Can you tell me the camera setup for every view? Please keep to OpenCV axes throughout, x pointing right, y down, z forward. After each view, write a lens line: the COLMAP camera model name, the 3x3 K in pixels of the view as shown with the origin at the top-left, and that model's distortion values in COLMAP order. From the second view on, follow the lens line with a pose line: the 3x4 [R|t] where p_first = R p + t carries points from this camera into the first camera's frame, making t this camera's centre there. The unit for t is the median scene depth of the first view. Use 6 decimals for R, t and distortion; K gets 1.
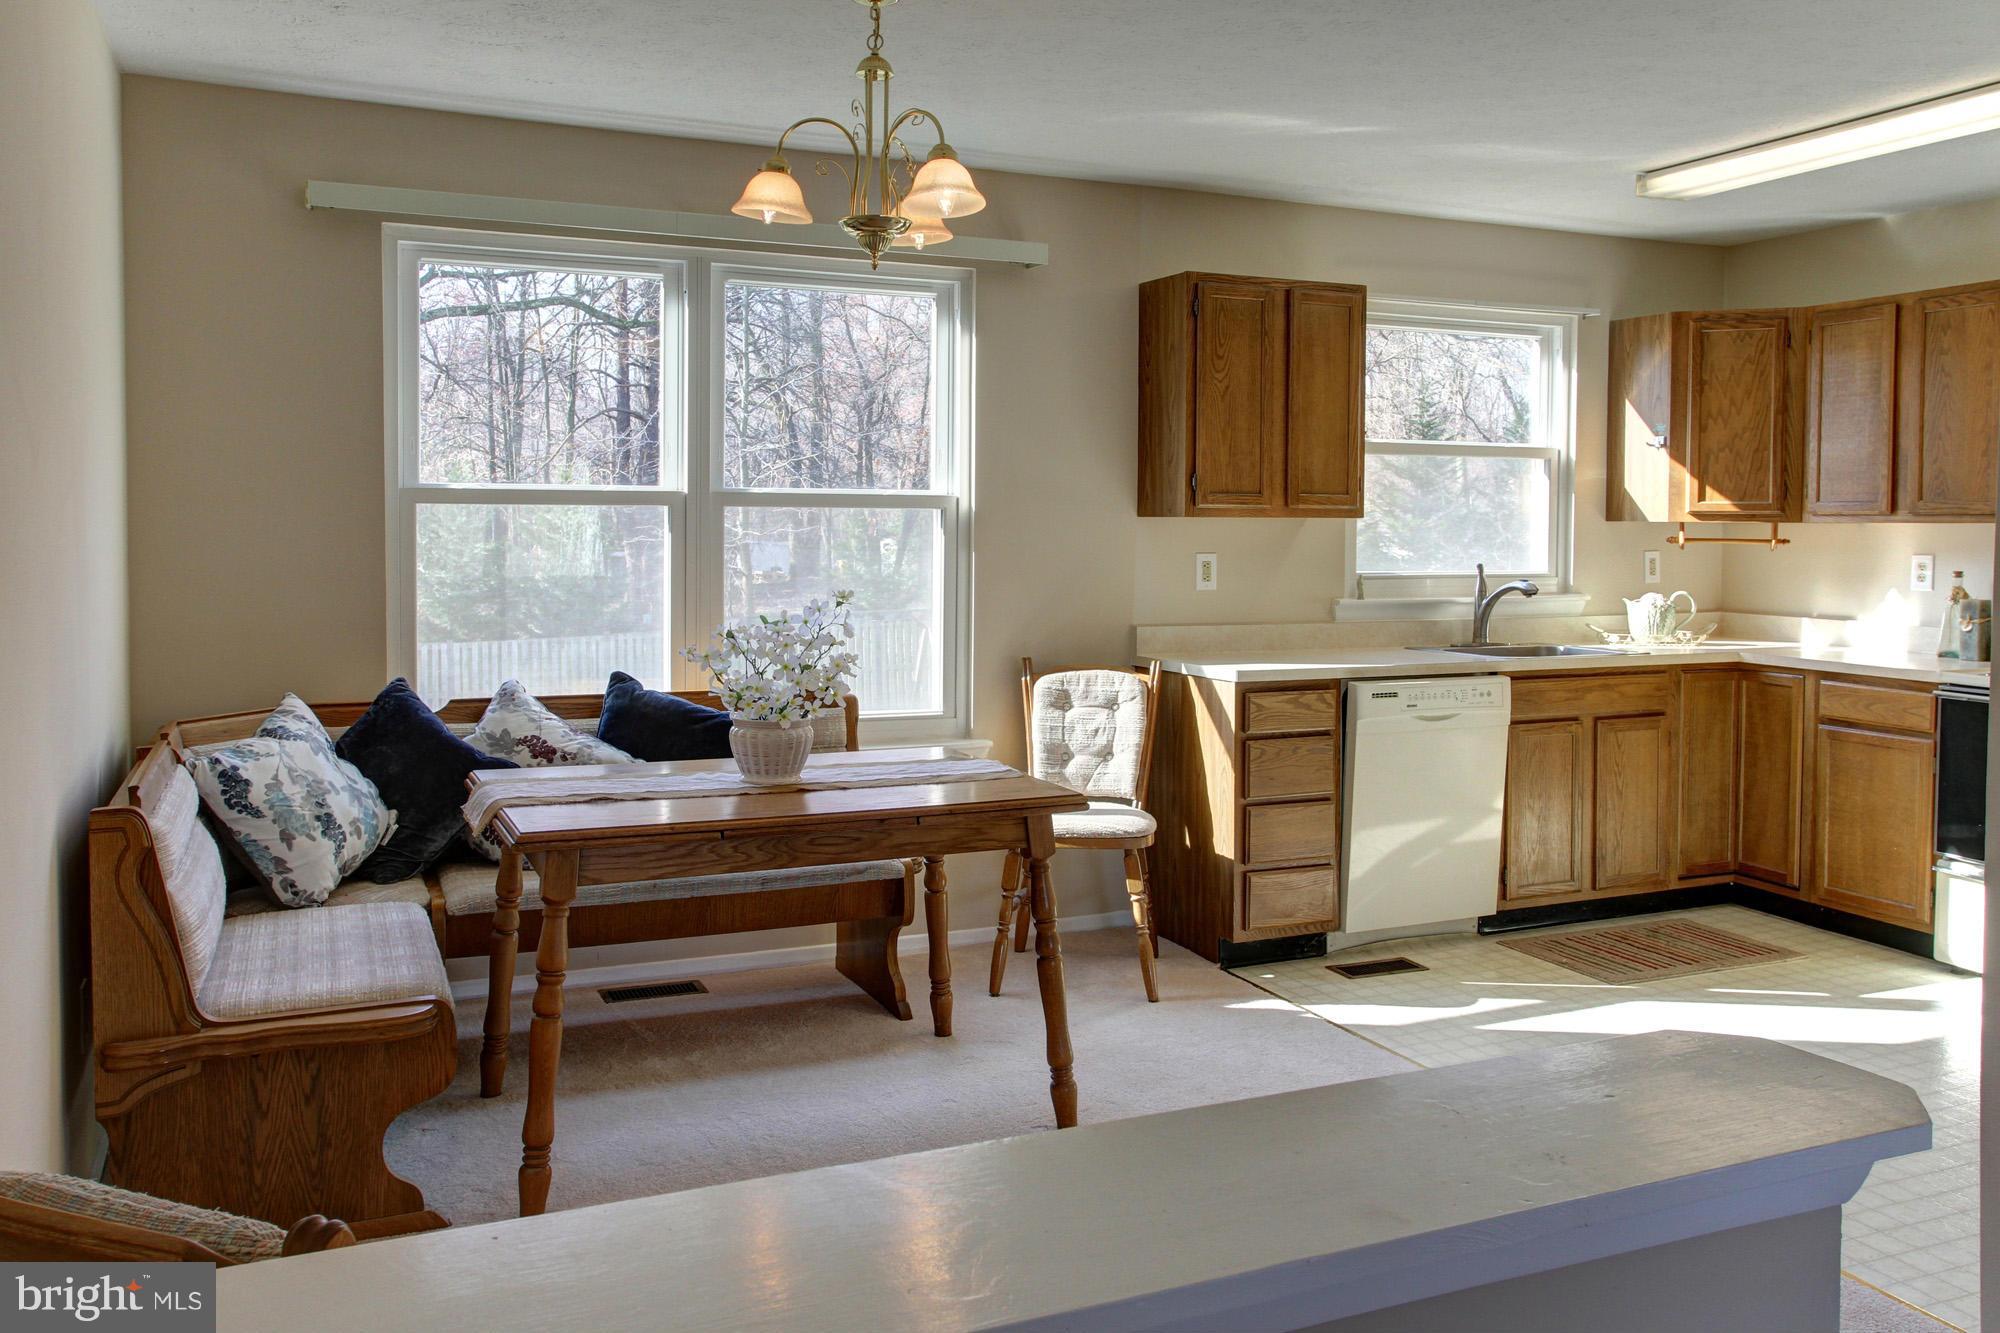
lens RADIAL K [[1602.3, 0, 1001.2], [0, 1602.3, 587.5], [0, 0, 1]] dist [-0.001230, 0.047992]
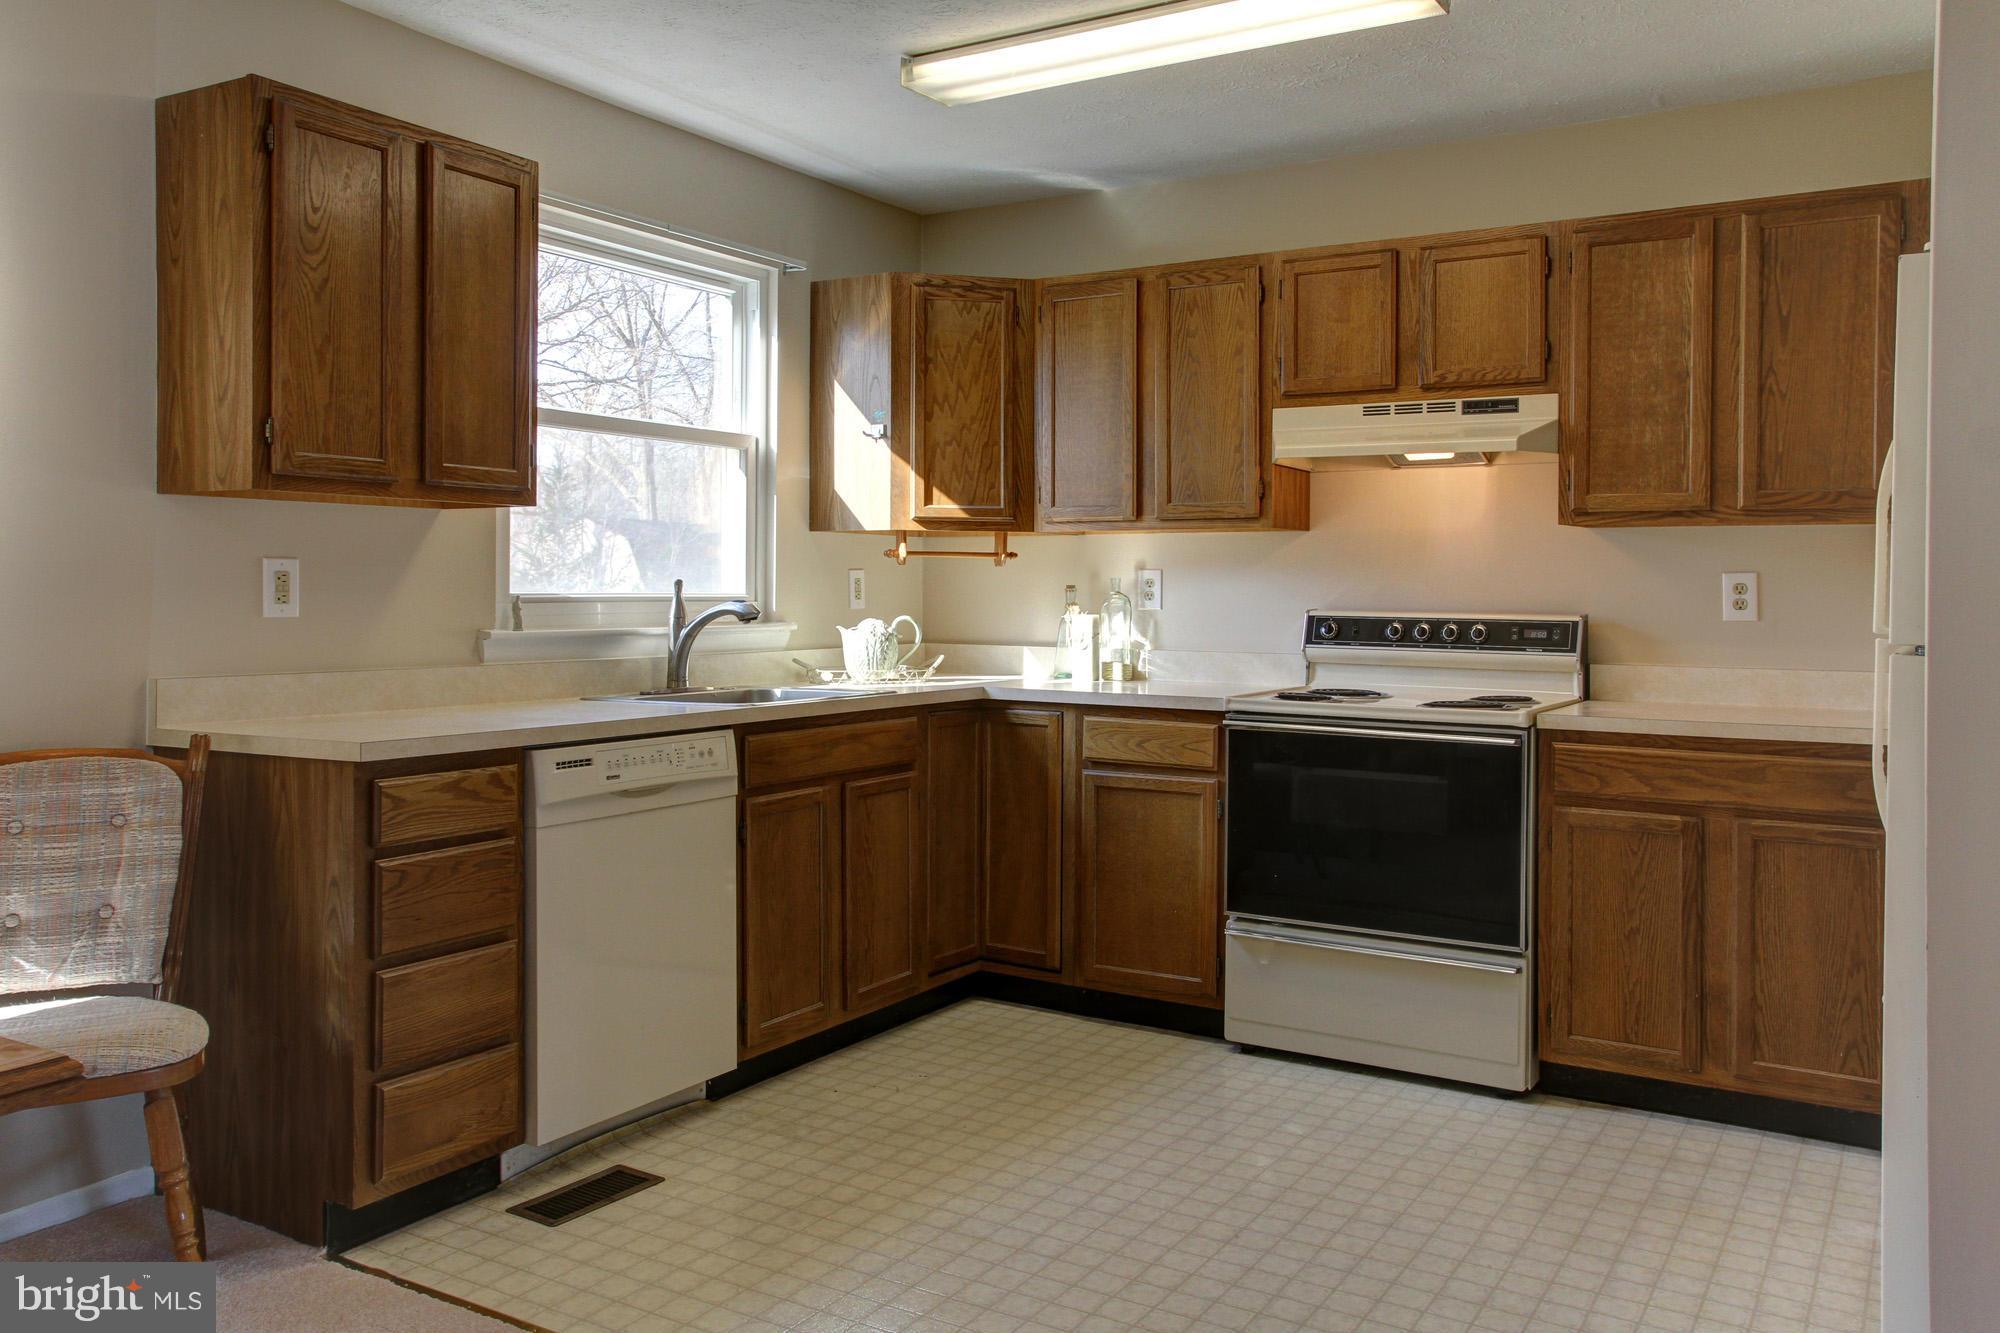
lens RADIAL K [[1602.3, 0, 1001.2], [0, 1602.3, 587.5], [0, 0, 1]] dist [-0.001230, 0.047992]
pose [[0.830270, -0.001335, 0.557359, 0.012184], [0.022938, 0.999232, -0.031777, 0.015831], [-0.556889, 0.039168, 0.829663, 0.316115]]
